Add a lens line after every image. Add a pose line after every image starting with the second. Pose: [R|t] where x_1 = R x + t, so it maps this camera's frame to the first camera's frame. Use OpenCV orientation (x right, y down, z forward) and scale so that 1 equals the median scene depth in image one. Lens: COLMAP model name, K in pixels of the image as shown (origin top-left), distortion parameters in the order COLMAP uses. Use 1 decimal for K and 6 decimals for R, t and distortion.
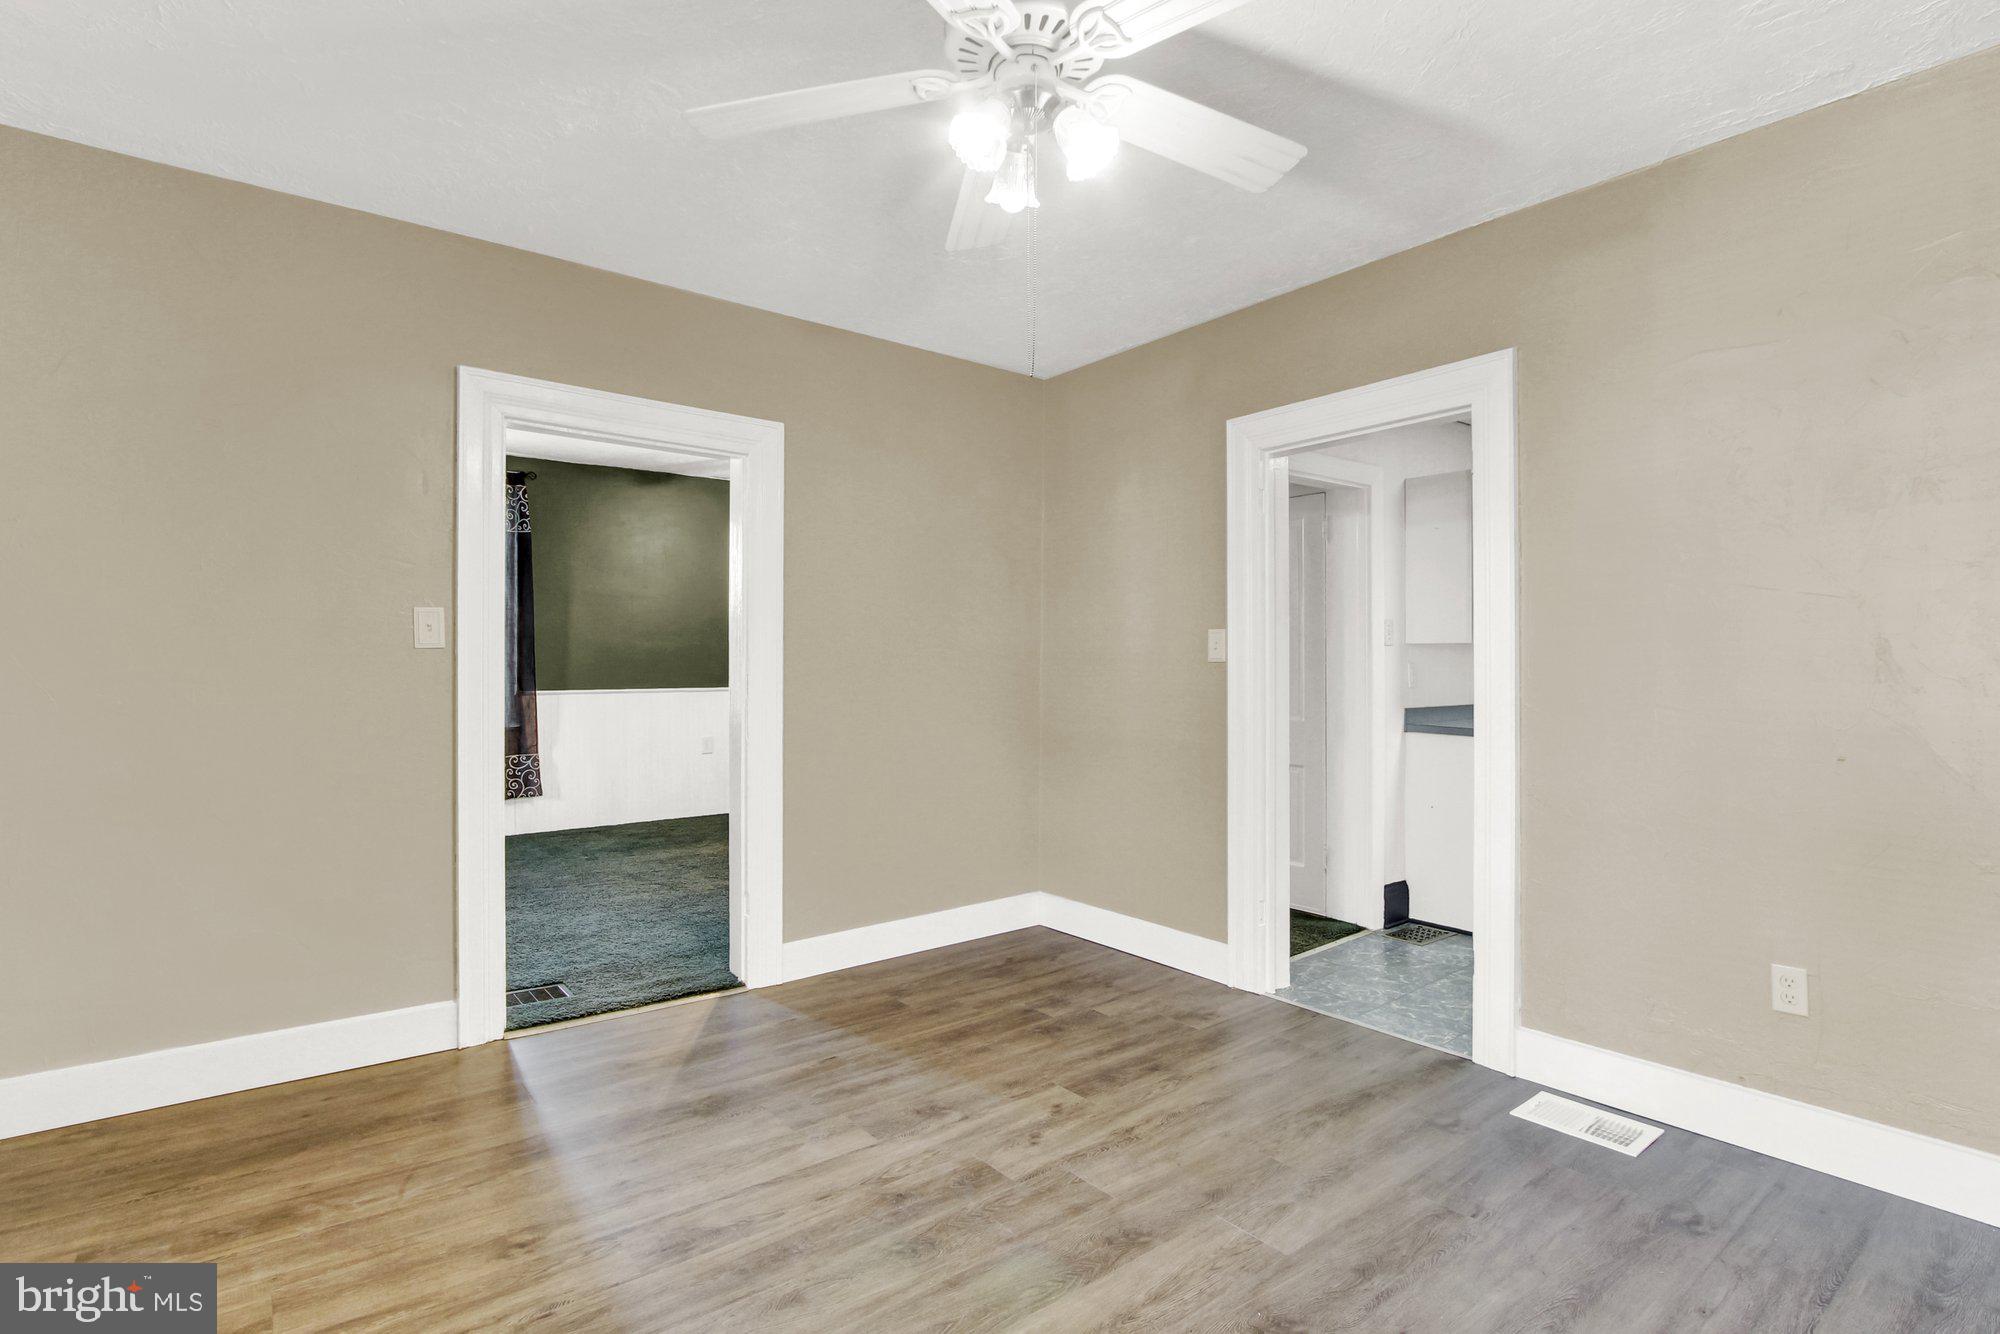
lens RADIAL K [[952.5, 0, 1018.2], [0, 952.5, 664.1], [0, 0, 1]] dist [-0.004745, -0.000427]
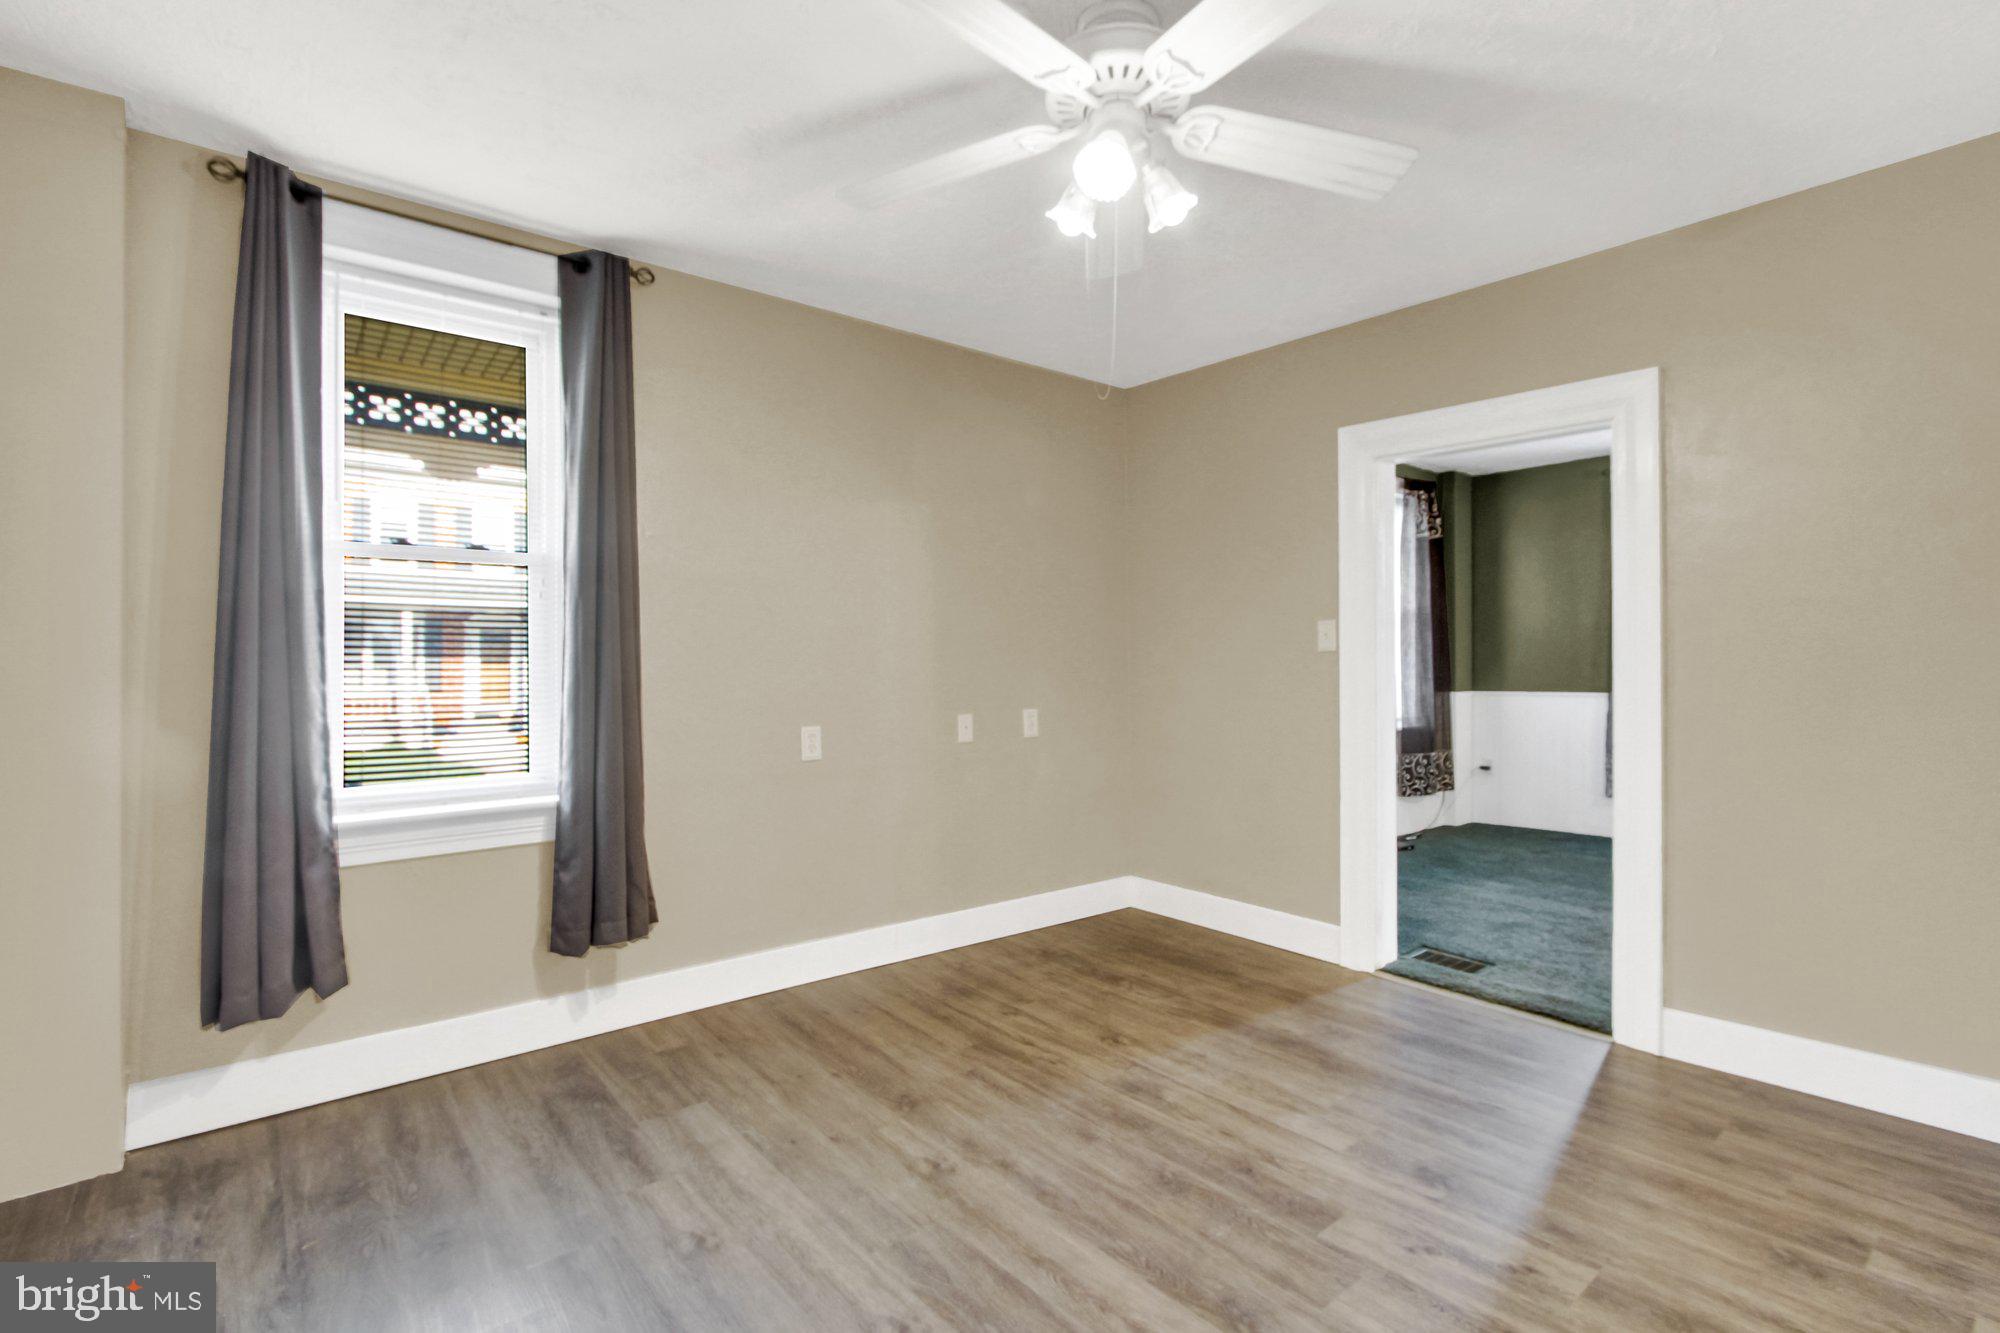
lens RADIAL K [[952.5, 0, 1018.2], [0, 952.5, 663.6], [0, 0, 1]] dist [-0.004745, -0.000427]
pose [[0.032791, -0.004522, -0.999452, 0.800213], [0.001823, 0.999988, -0.004464, 0.003864], [0.999461, -0.001676, 0.032798, 0.620409]]
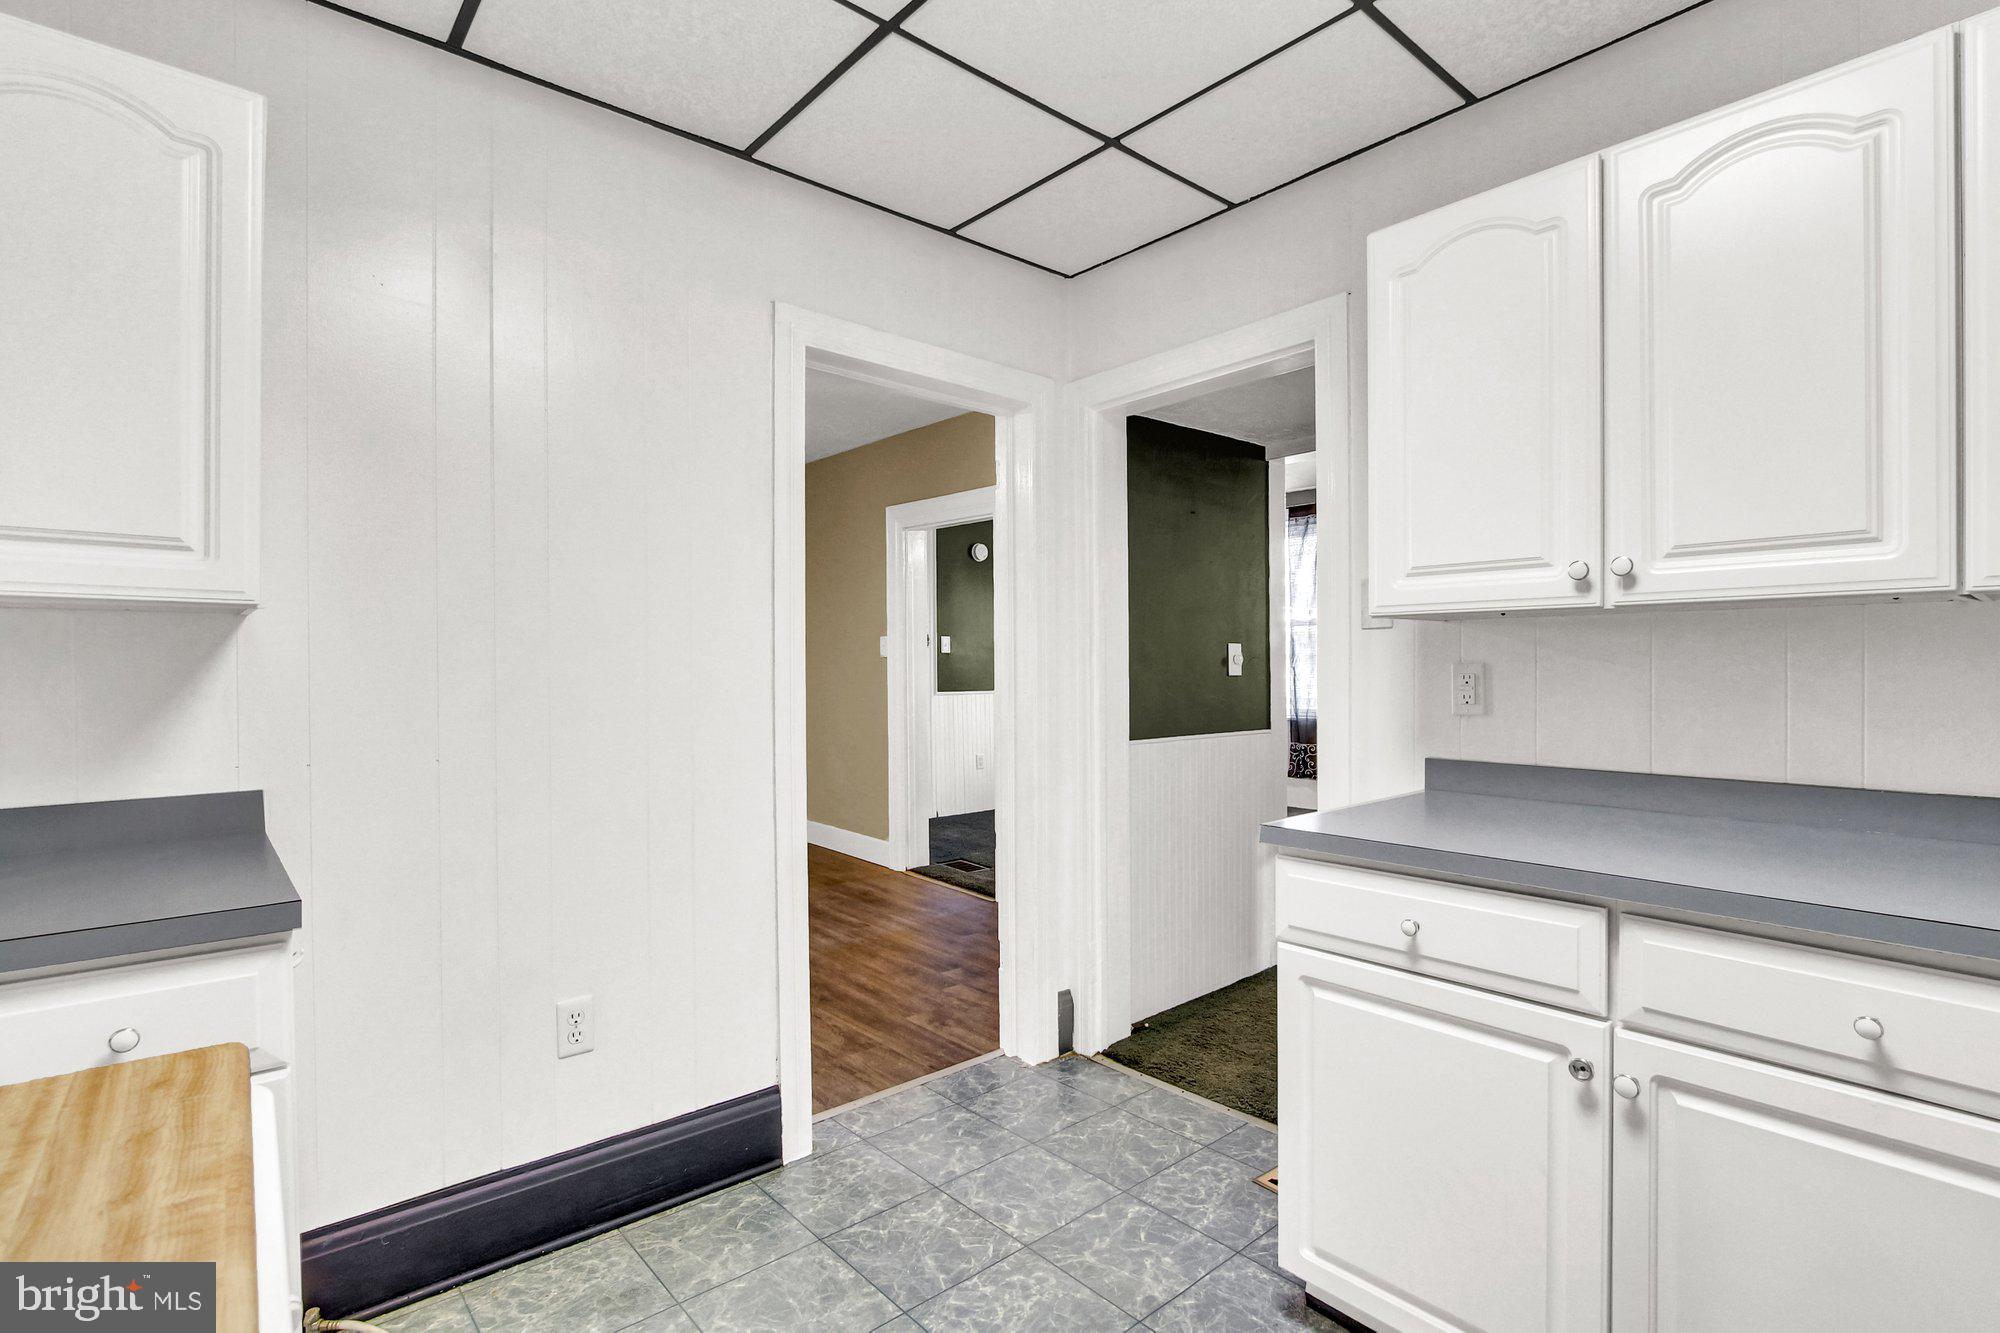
lens RADIAL K [[952.0, 0, 993.4], [0, 952.0, 694.9], [0, 0, 1]] dist [0.000675, 0.000638]
pose [[0.020469, 0.023391, -0.999517, 1.567499], [0.006421, 0.999703, 0.023526, 0.013894], [0.999770, -0.006899, 0.020312, 1.392057]]
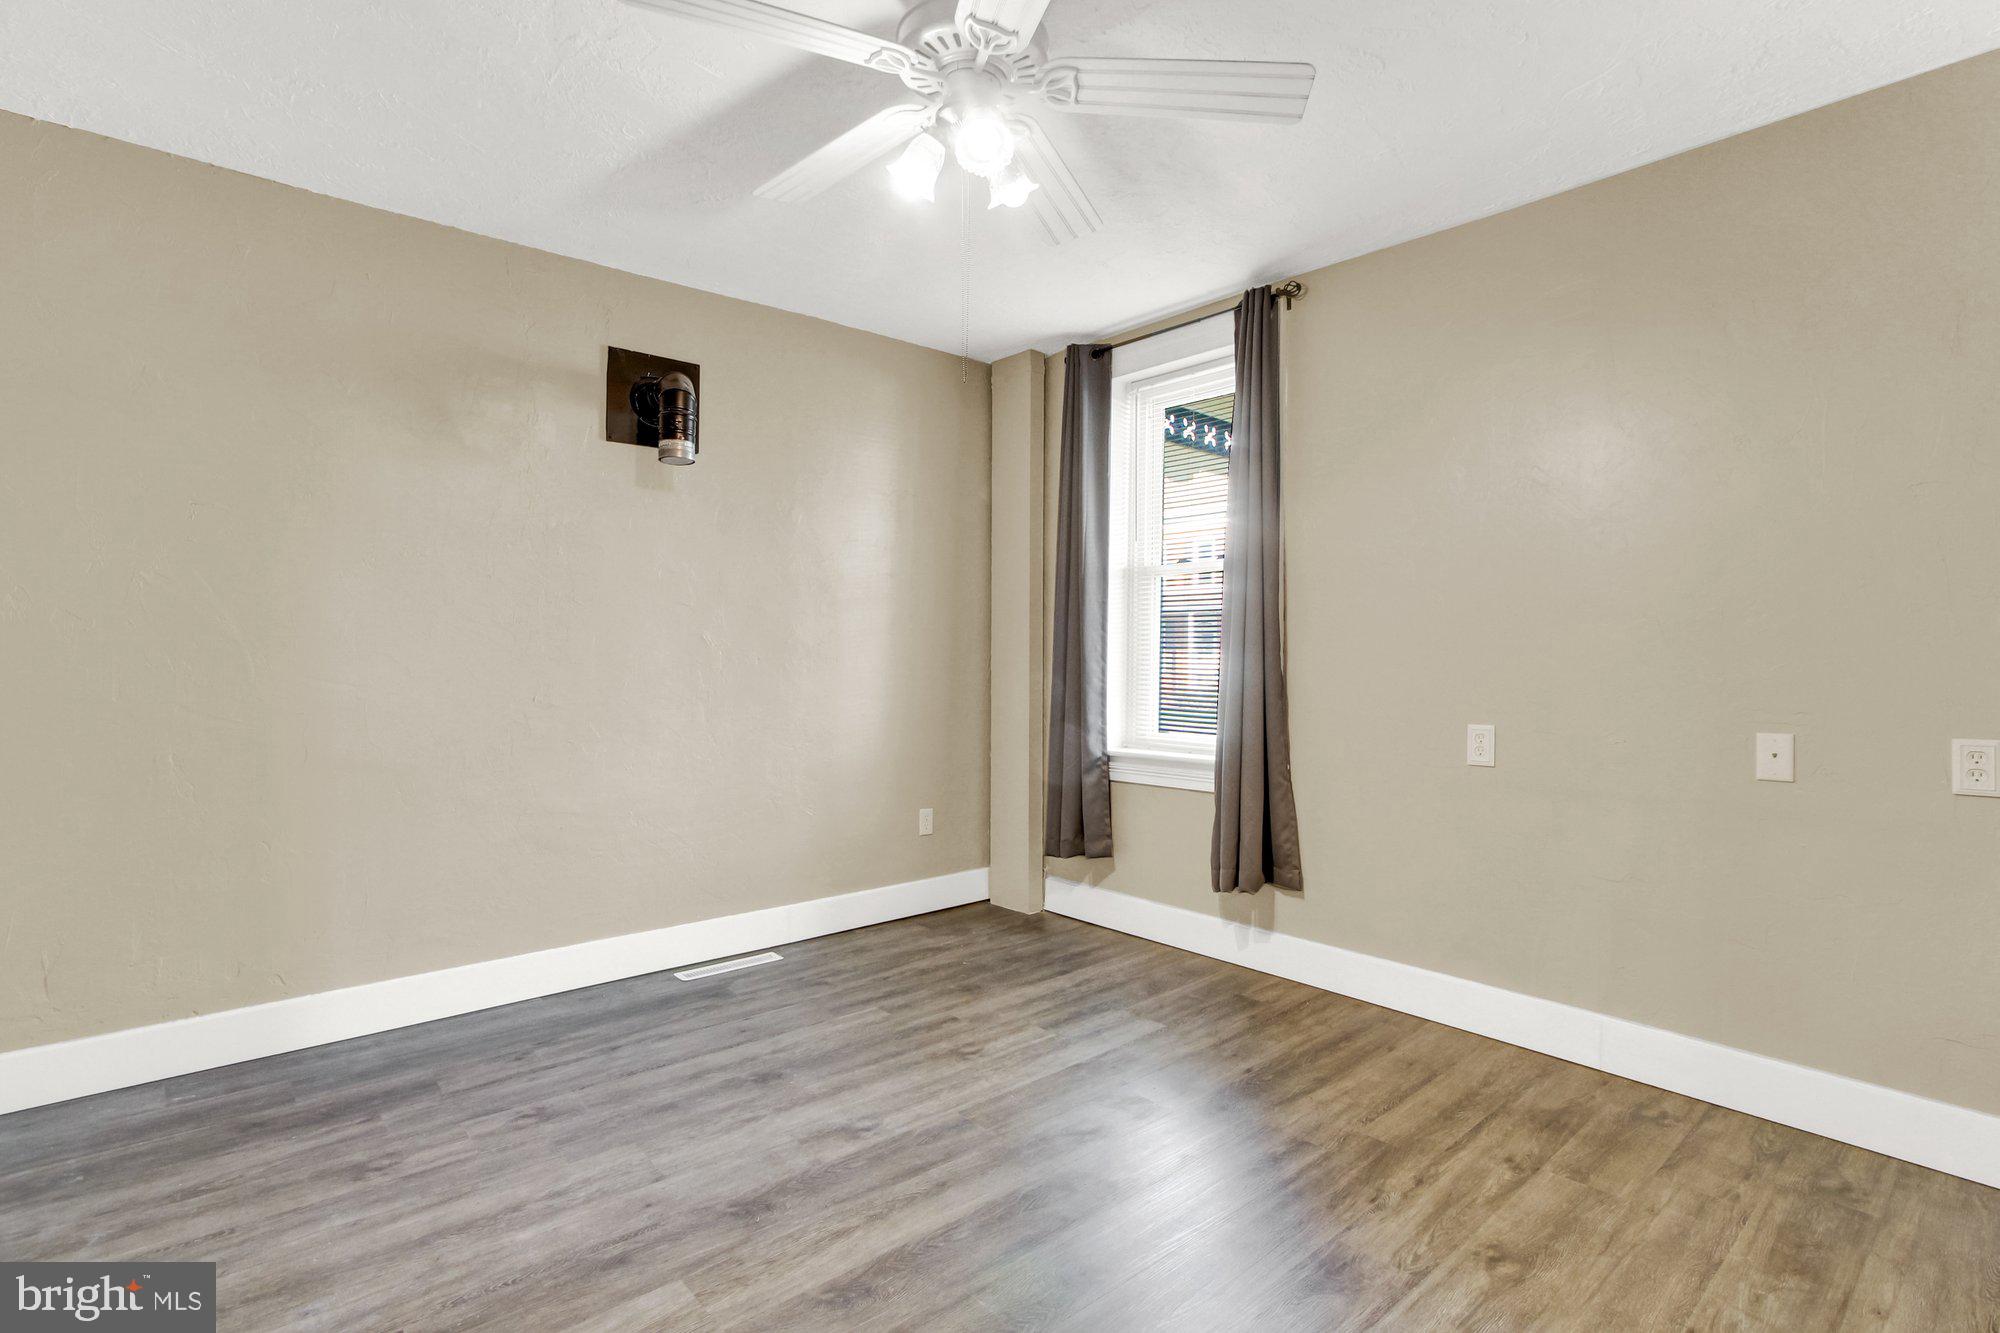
lens RADIAL K [[988.7, 0, 1000.0], [0, 988.7, 666.5], [0, 0, 1]] dist [-0.005260, -0.001009]
pose [[-0.999689, -0.006605, -0.024058, -0.000705], [-0.006927, 0.999887, 0.013351, 0.007253], [0.023967, 0.013514, -0.999621, 1.542528]]
